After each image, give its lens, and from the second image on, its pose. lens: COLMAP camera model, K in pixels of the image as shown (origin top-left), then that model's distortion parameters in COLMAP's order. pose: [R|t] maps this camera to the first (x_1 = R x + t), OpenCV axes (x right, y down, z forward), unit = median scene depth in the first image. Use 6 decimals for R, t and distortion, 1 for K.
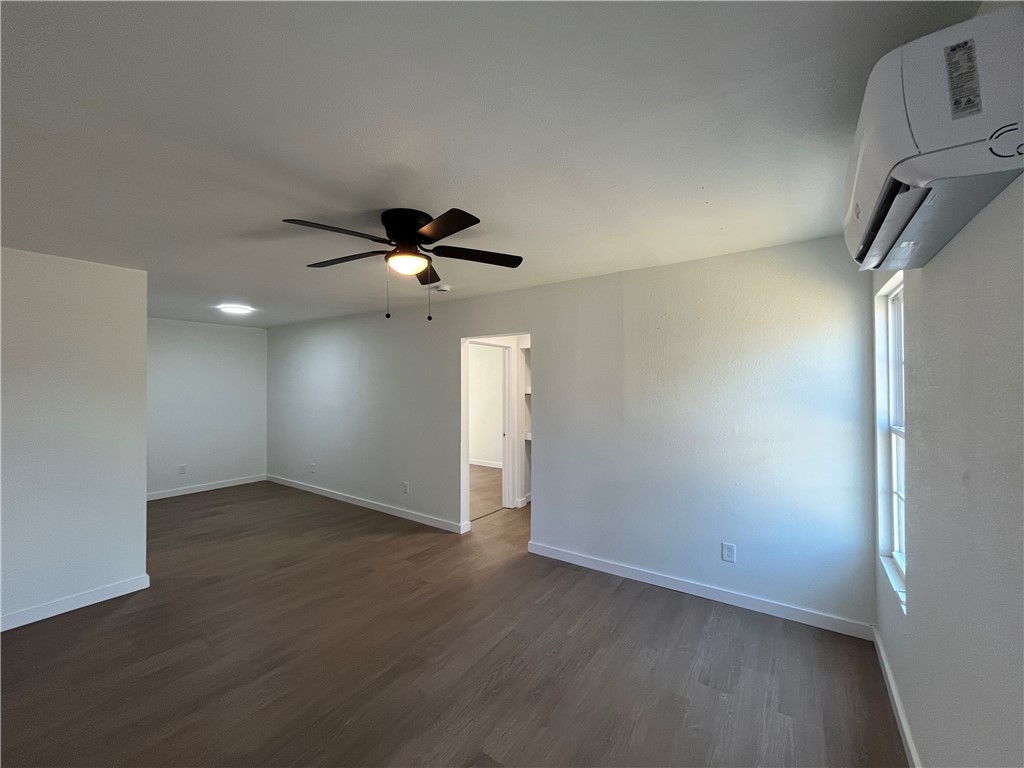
lens RADIAL K [[415.8, 0, 512.0], [0, 415.8, 384.0], [0, 0, 1]] dist [0.000351, -0.000148]
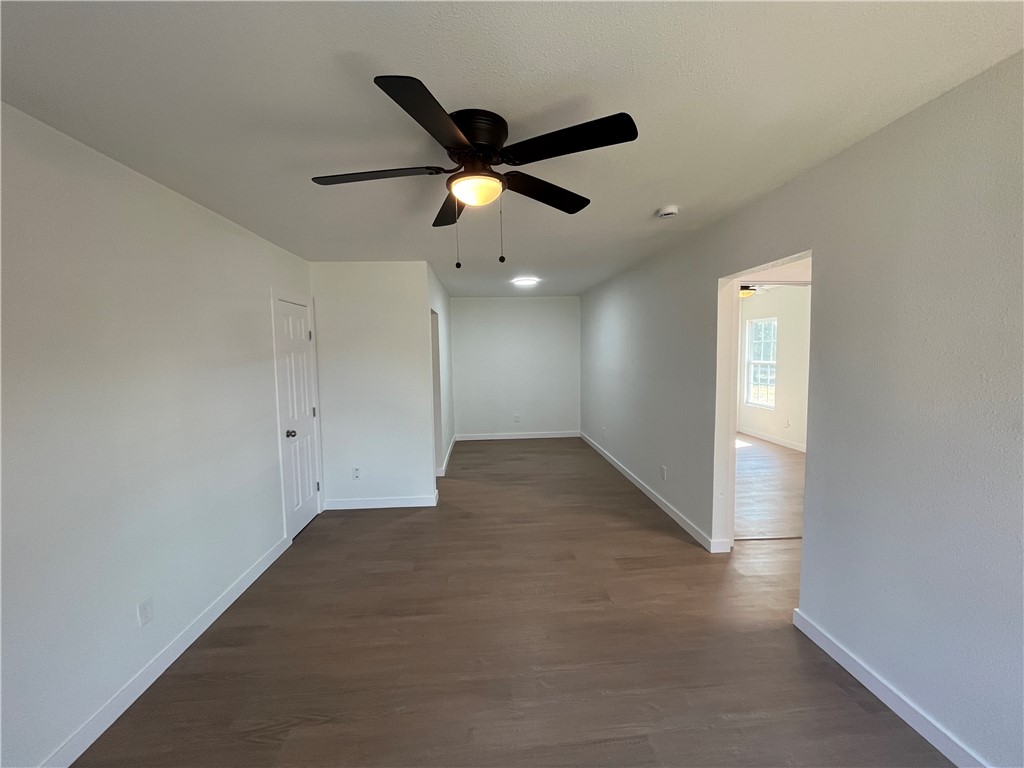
lens RADIAL K [[415.8, 0, 512.0], [0, 415.8, 384.0], [0, 0, 1]] dist [0.000351, -0.000148]
pose [[0.631162, 0.053565, -0.773800, 0.226429], [0.016244, 0.996481, 0.082229, 0.000953], [0.775481, -0.064470, 0.628070, 0.322162]]
